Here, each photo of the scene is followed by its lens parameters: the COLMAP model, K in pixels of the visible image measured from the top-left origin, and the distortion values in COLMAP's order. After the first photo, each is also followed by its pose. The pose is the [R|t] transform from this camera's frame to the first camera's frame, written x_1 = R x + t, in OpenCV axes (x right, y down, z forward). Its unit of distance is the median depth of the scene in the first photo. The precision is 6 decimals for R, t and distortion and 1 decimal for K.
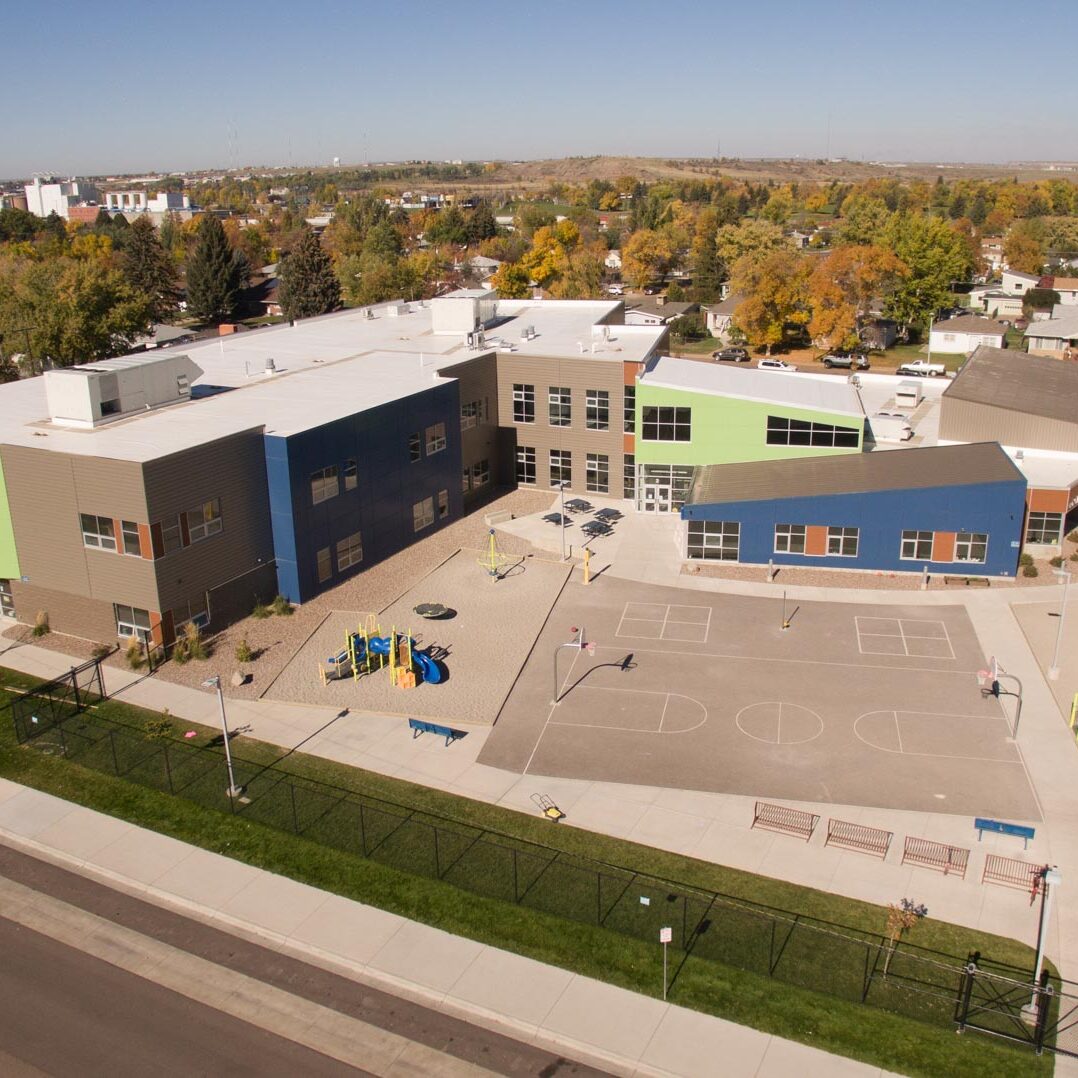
lens RADIAL K [[1115.9, 0, 541.8], [0, 1115.9, 529.7], [0, 0, 1]] dist [-0.134004, 0.105728]
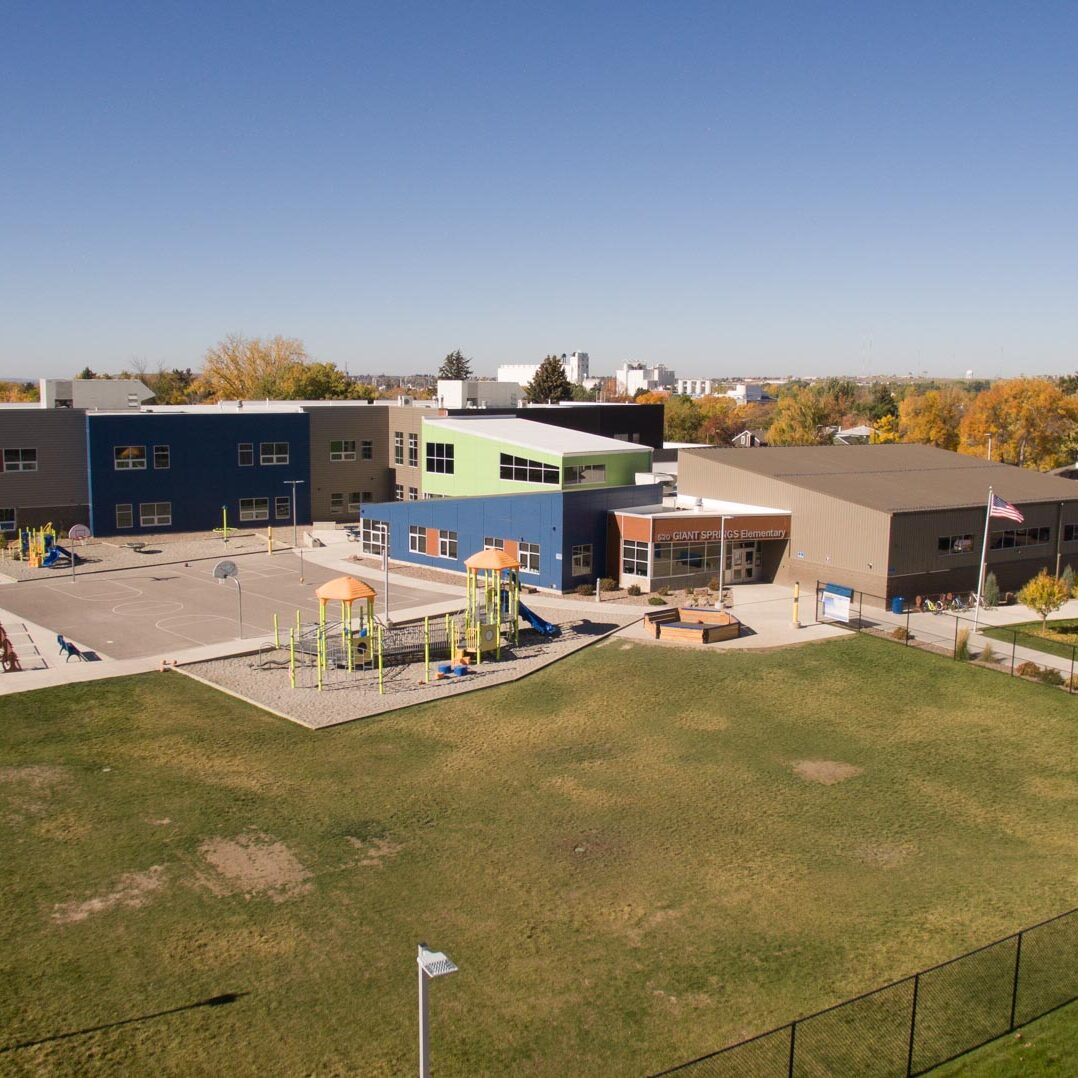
lens RADIAL K [[1115.9, 0, 541.8], [0, 1115.9, 529.7], [0, 0, 1]] dist [-0.134004, 0.105728]
pose [[0.847221, 0.094140, -0.522833, 0.935081], [-0.187921, 0.973649, -0.129203, 0.122906], [0.496892, 0.207714, 0.842587, 0.104960]]
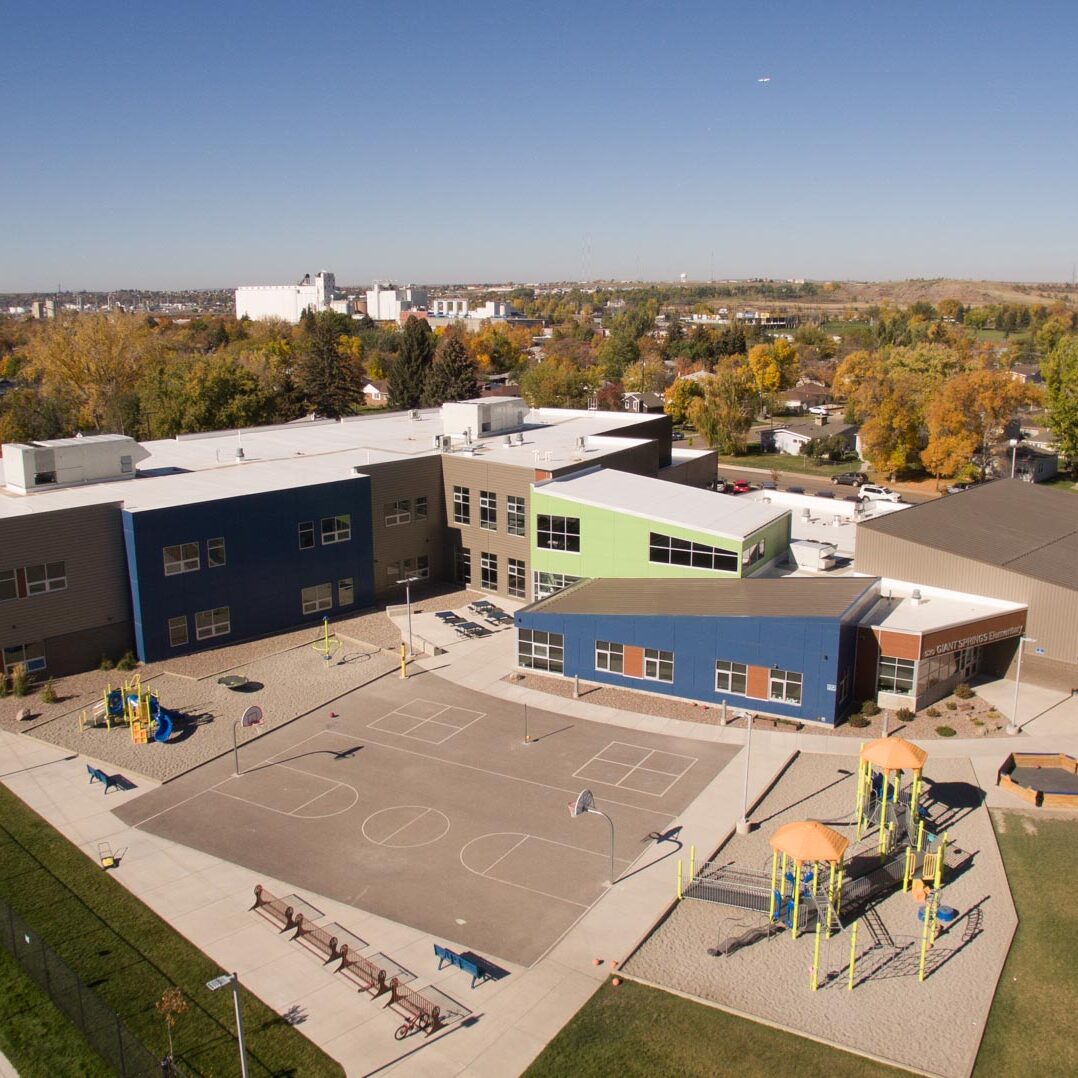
lens RADIAL K [[1115.9, 0, 541.8], [0, 1115.9, 529.7], [0, 0, 1]] dist [-0.134004, 0.105728]
pose [[0.953243, 0.075311, -0.292670, 0.449219], [-0.104182, 0.990977, -0.084324, -0.013816], [0.283679, 0.110873, 0.952488, 0.045421]]
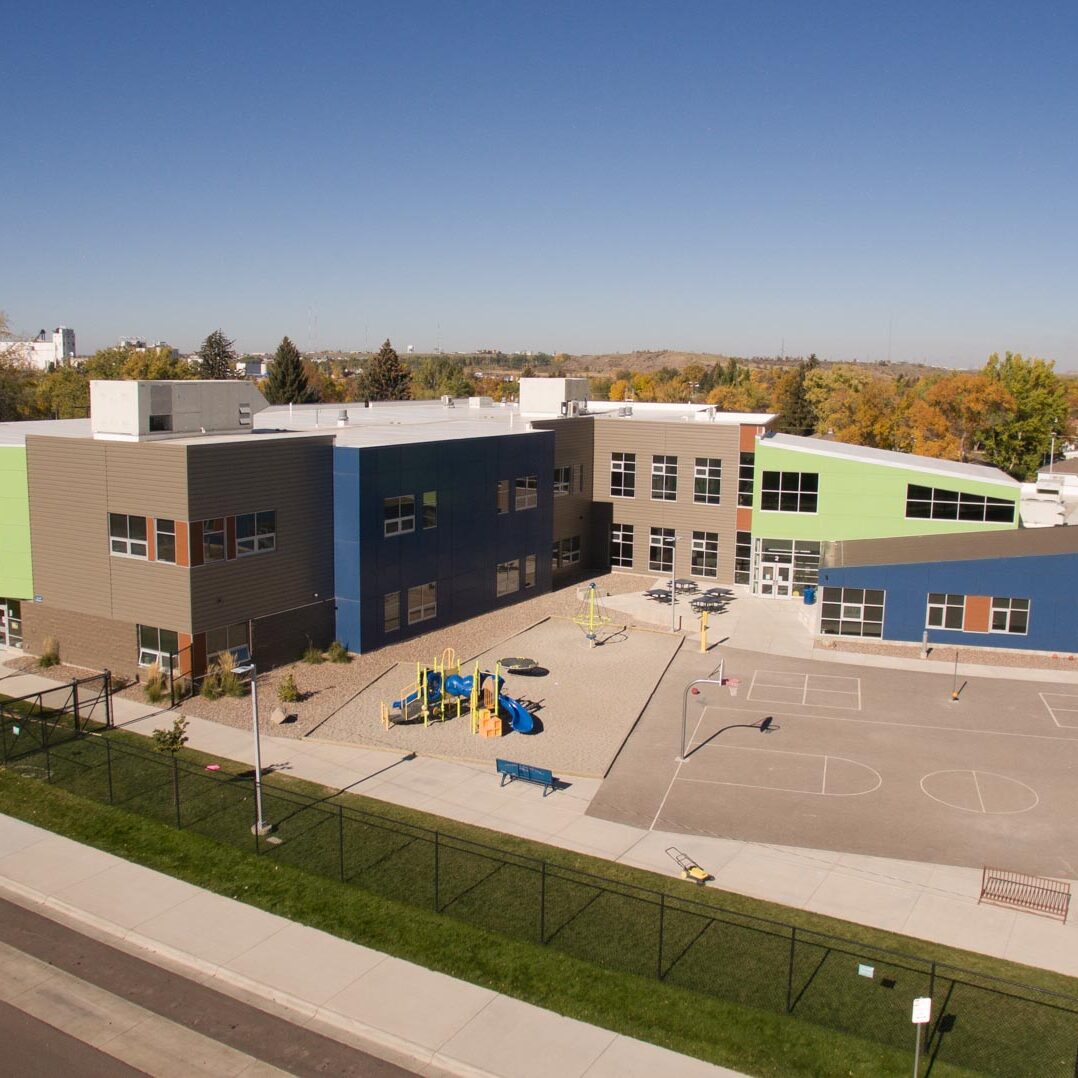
lens RADIAL K [[1115.9, 0, 541.8], [0, 1115.9, 529.7], [0, 0, 1]] dist [-0.134004, 0.105728]
pose [[0.997769, 0.040422, -0.053125, -0.039443], [-0.048820, 0.984621, -0.167746, 0.102590], [0.045527, 0.169965, 0.984398, 0.161219]]
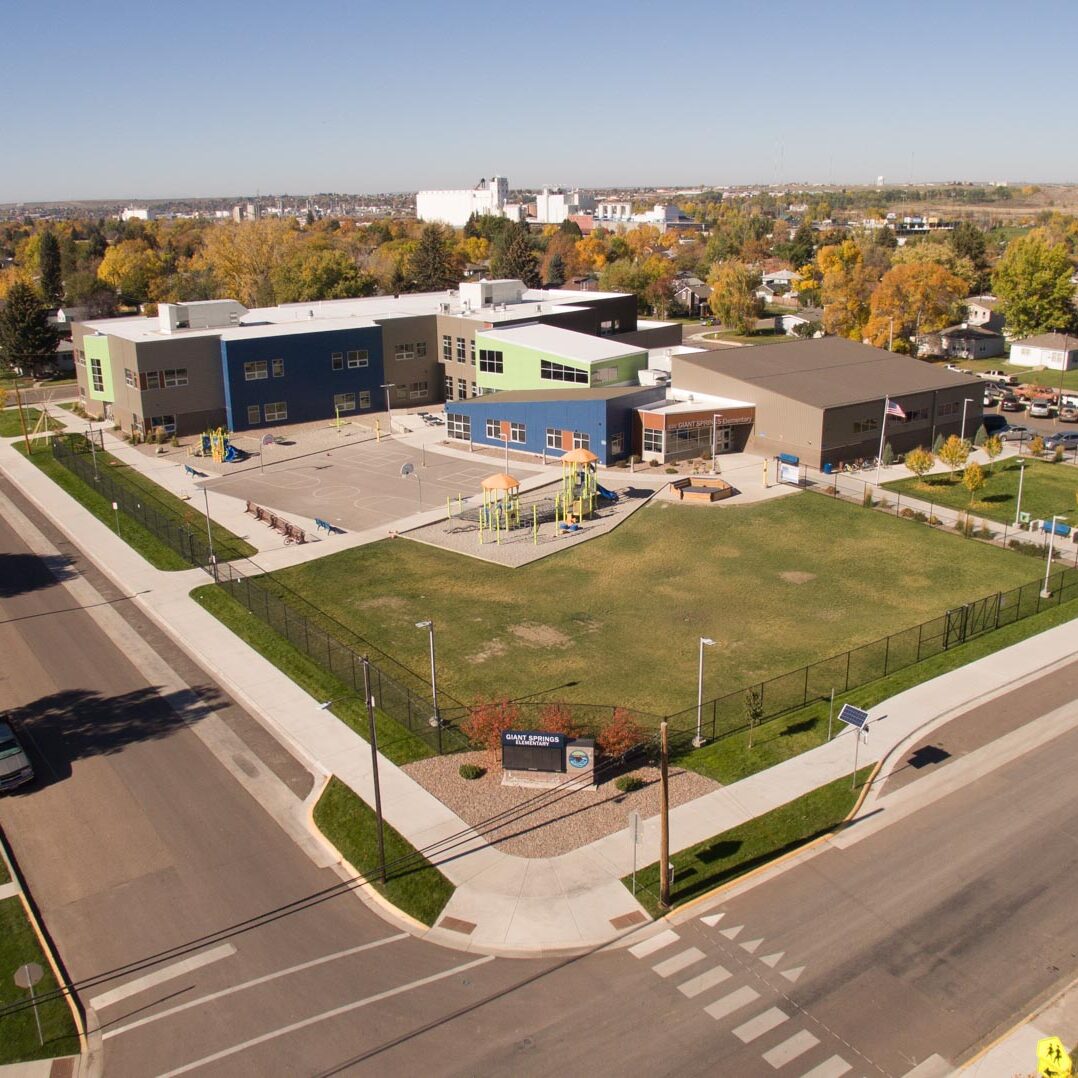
lens RADIAL K [[1115.9, 0, 541.8], [0, 1115.9, 529.7], [0, 0, 1]] dist [-0.134004, 0.105728]
pose [[0.887936, 0.137259, -0.439010, 1.023825], [-0.143286, 0.989488, 0.019561, 0.111930], [0.437080, 0.045535, 0.898269, -0.412368]]
